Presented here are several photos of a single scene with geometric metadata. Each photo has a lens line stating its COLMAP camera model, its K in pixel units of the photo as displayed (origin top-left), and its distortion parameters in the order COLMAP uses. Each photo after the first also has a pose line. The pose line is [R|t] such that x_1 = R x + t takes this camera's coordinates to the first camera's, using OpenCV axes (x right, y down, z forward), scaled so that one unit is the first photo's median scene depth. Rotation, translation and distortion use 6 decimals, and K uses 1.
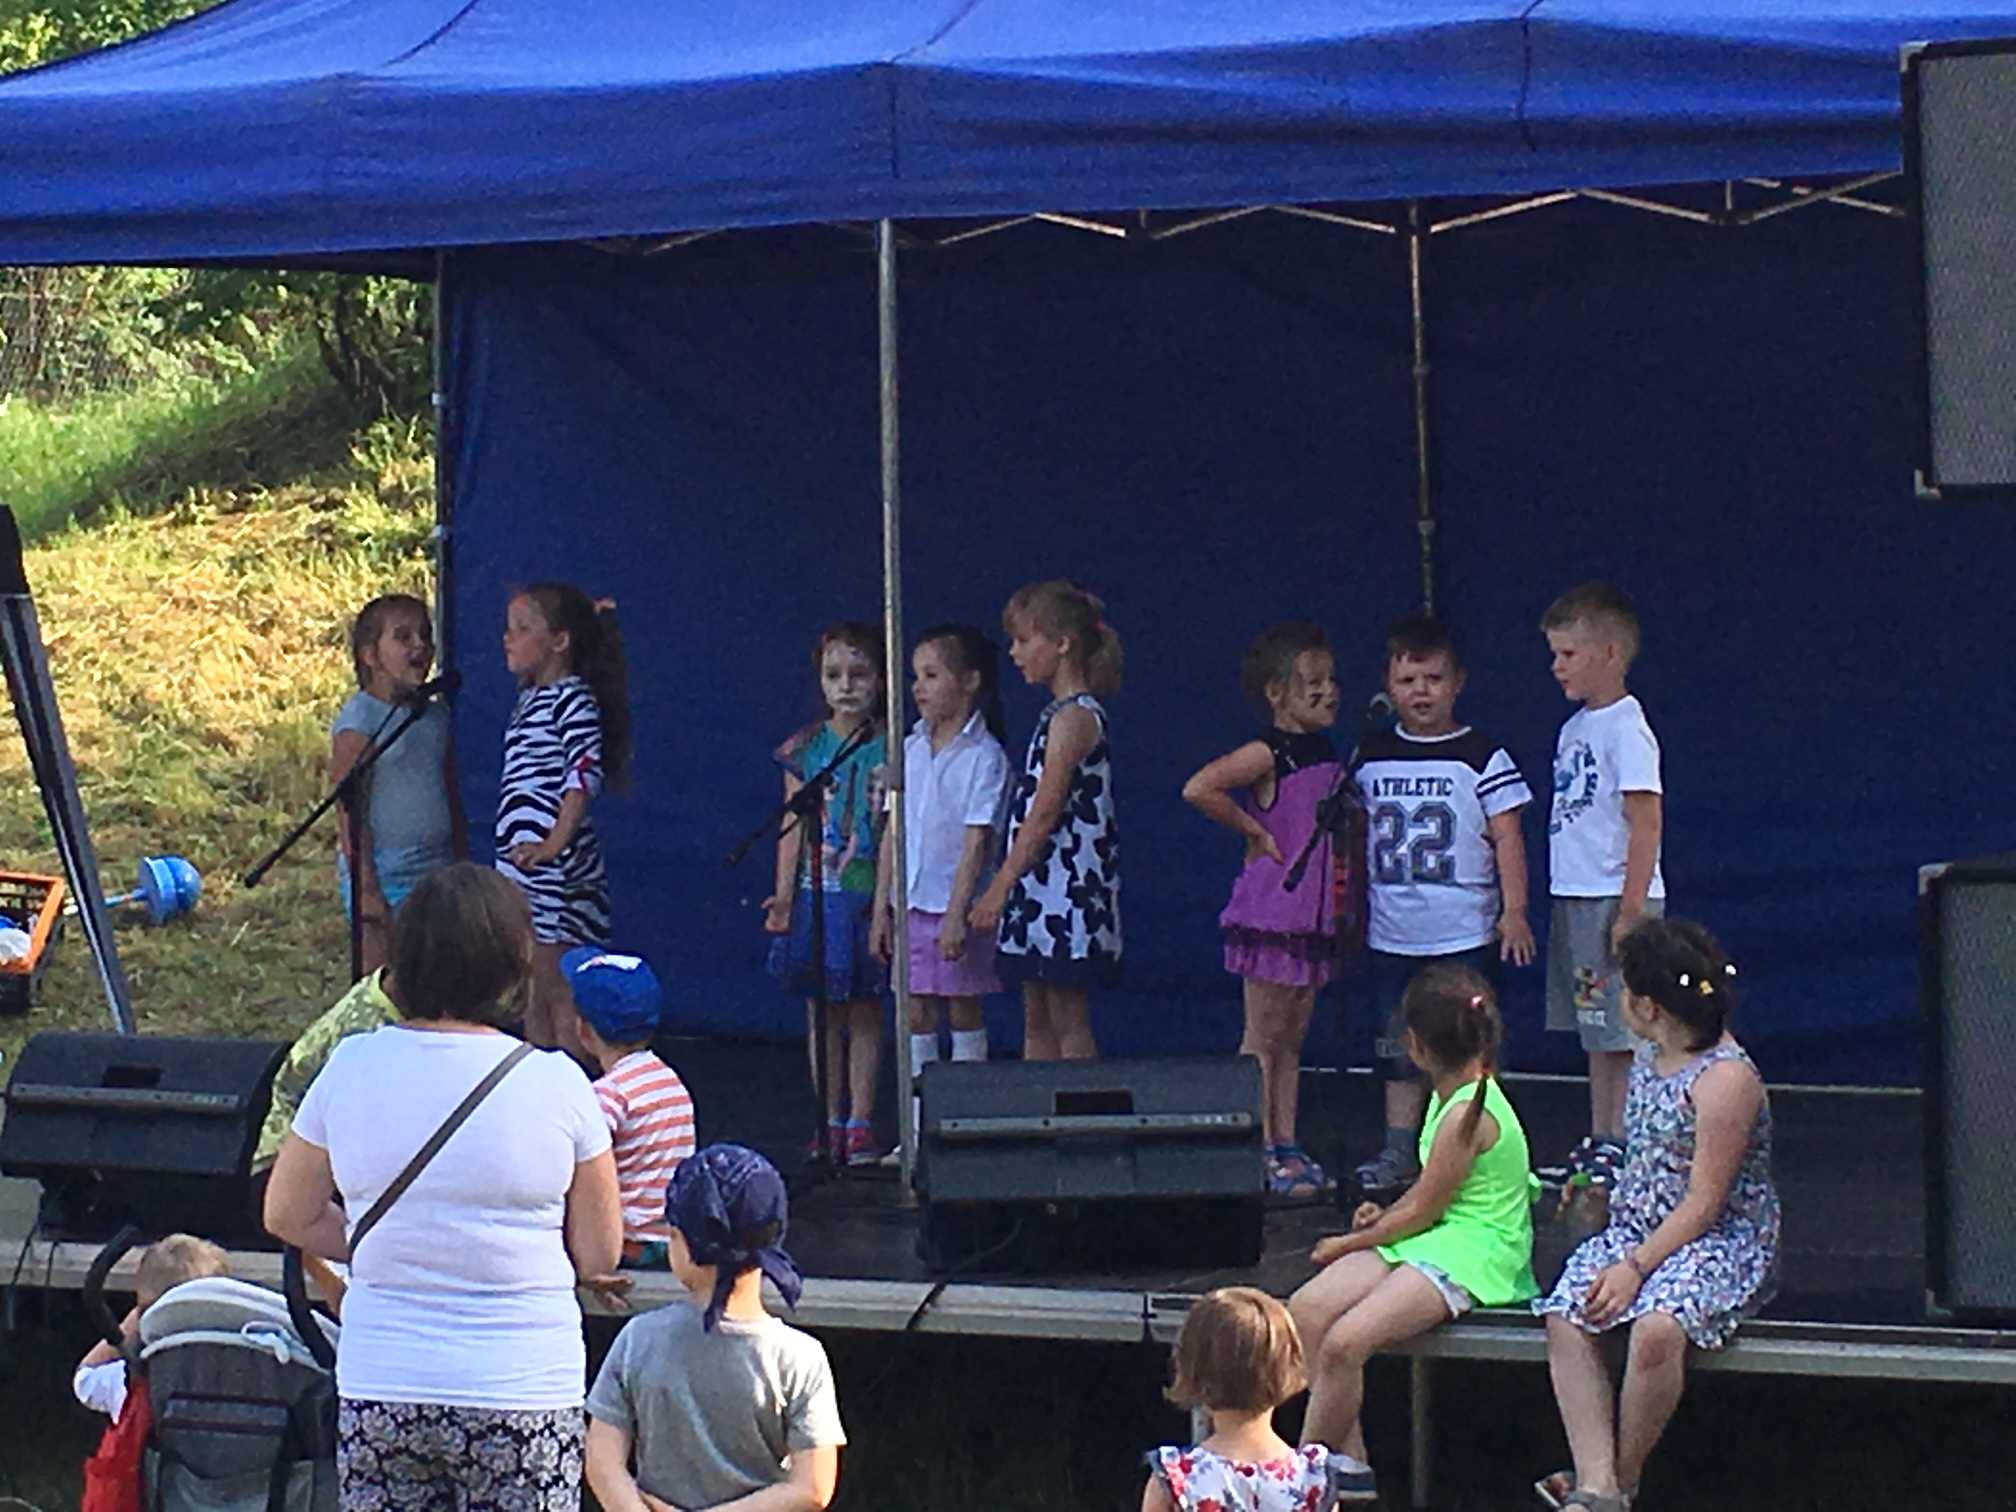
lens RADIAL K [[6596.4, 0, 1008.0], [0, 6596.4, 756.0], [0, 0, 1]] dist [-0.033750, 0.864299]
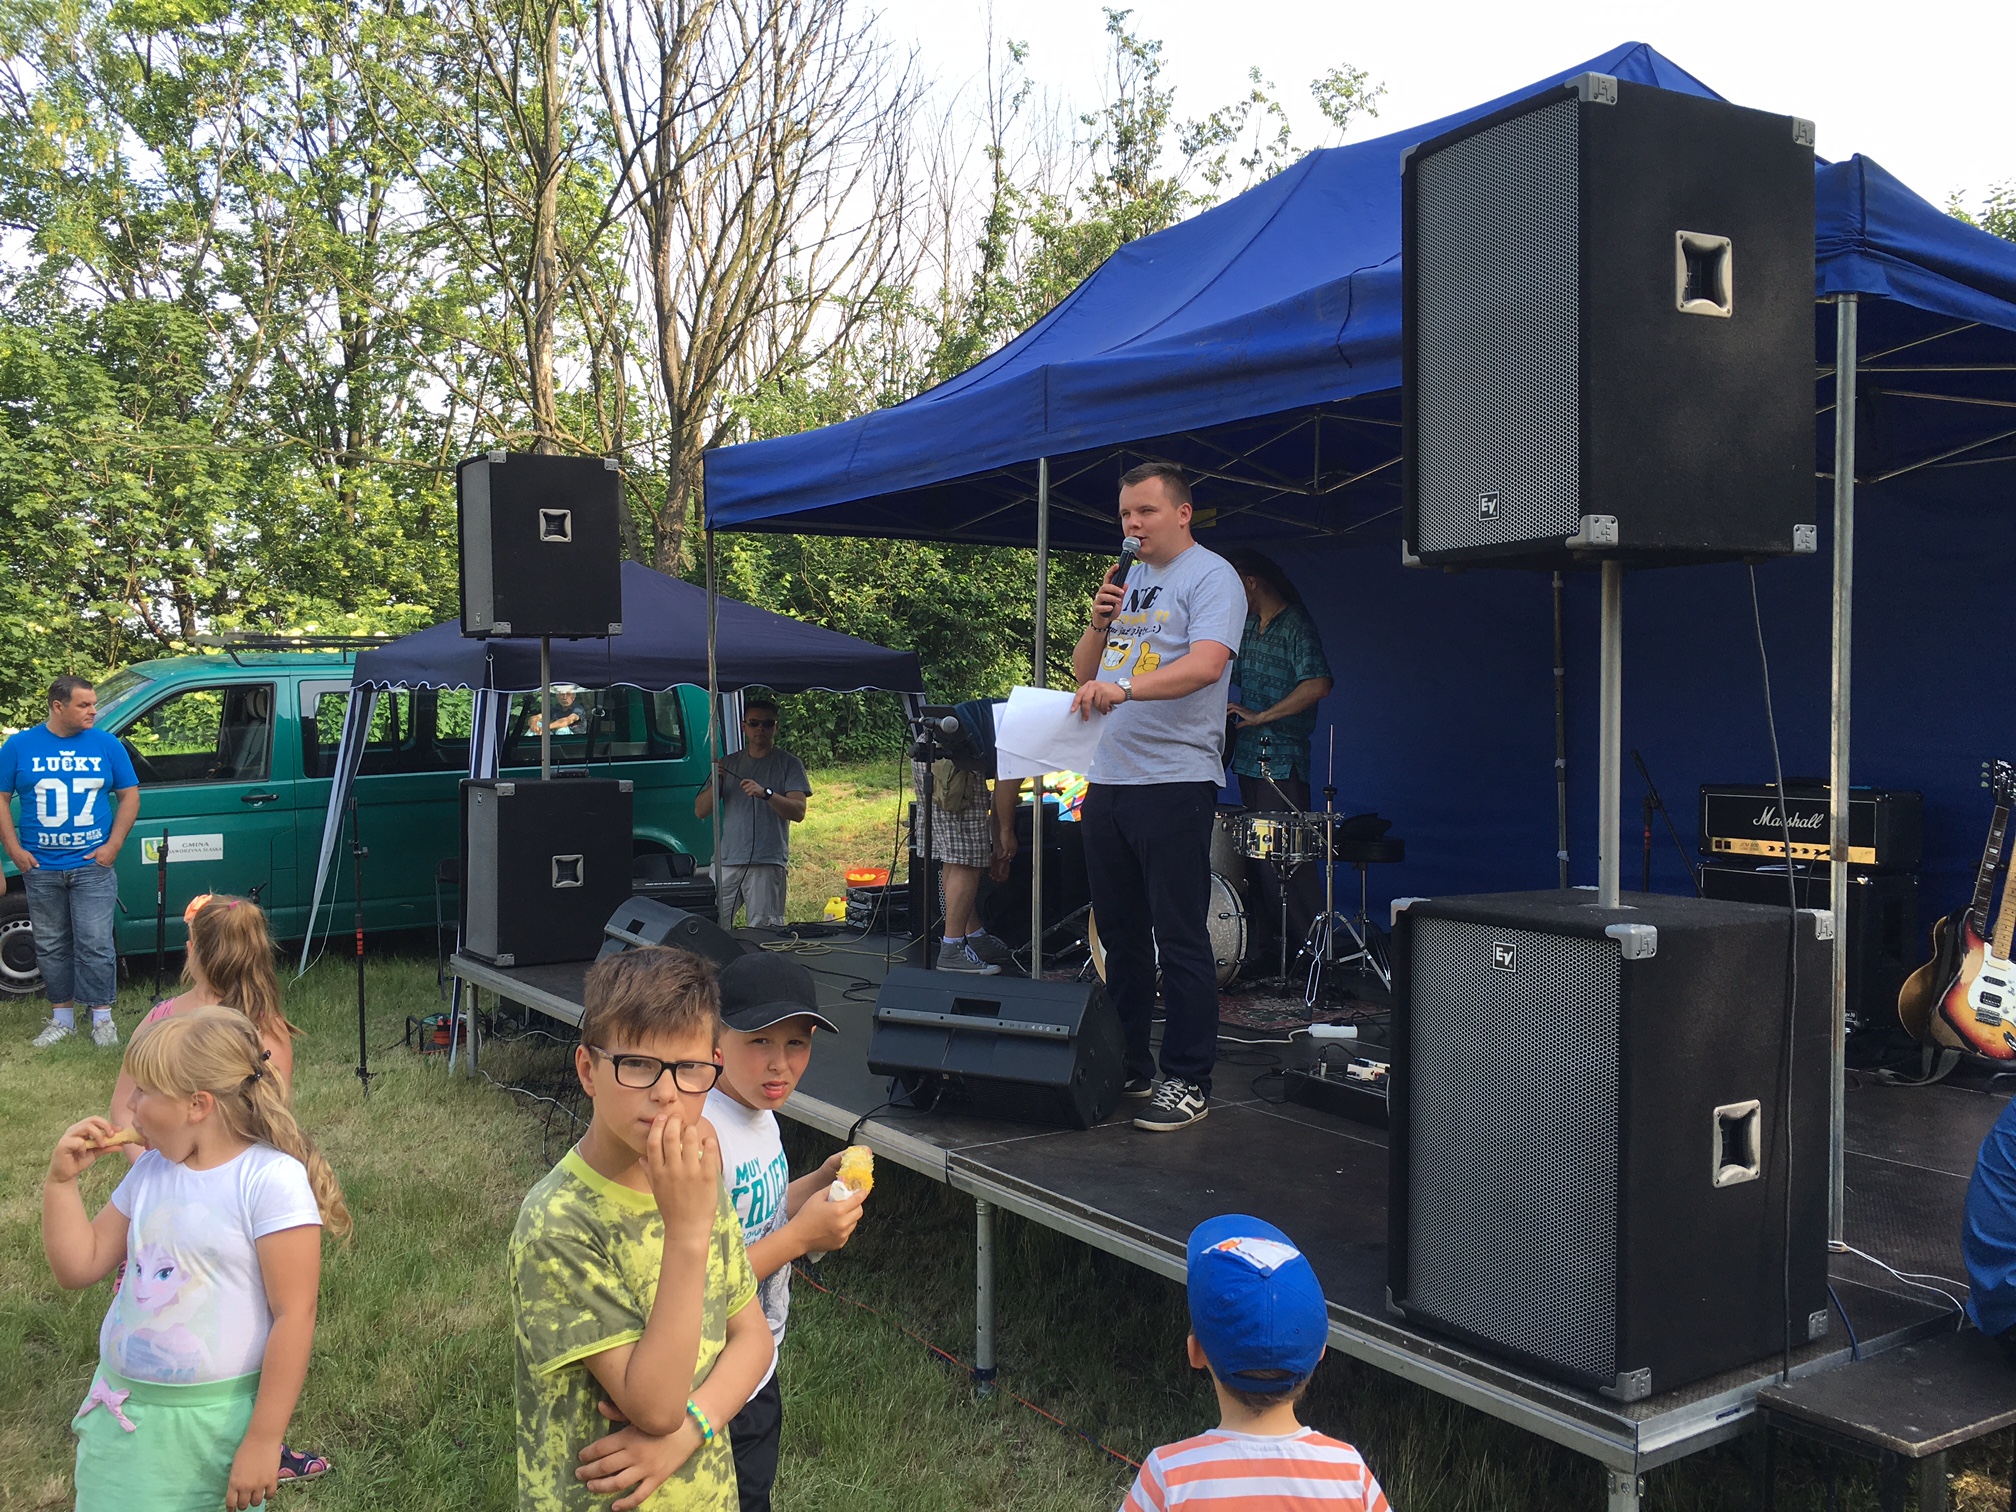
lens RADIAL K [[1706.5, 0, 1008.0], [0, 1706.5, 756.0], [0, 0, 1]] dist [0.011584, 0.003152]
pose [[0.877393, 0.041861, -0.477943, 0.195042], [-0.050111, 0.998733, -0.004518, -0.002529], [0.477148, 0.027915, 0.878379, 0.644788]]
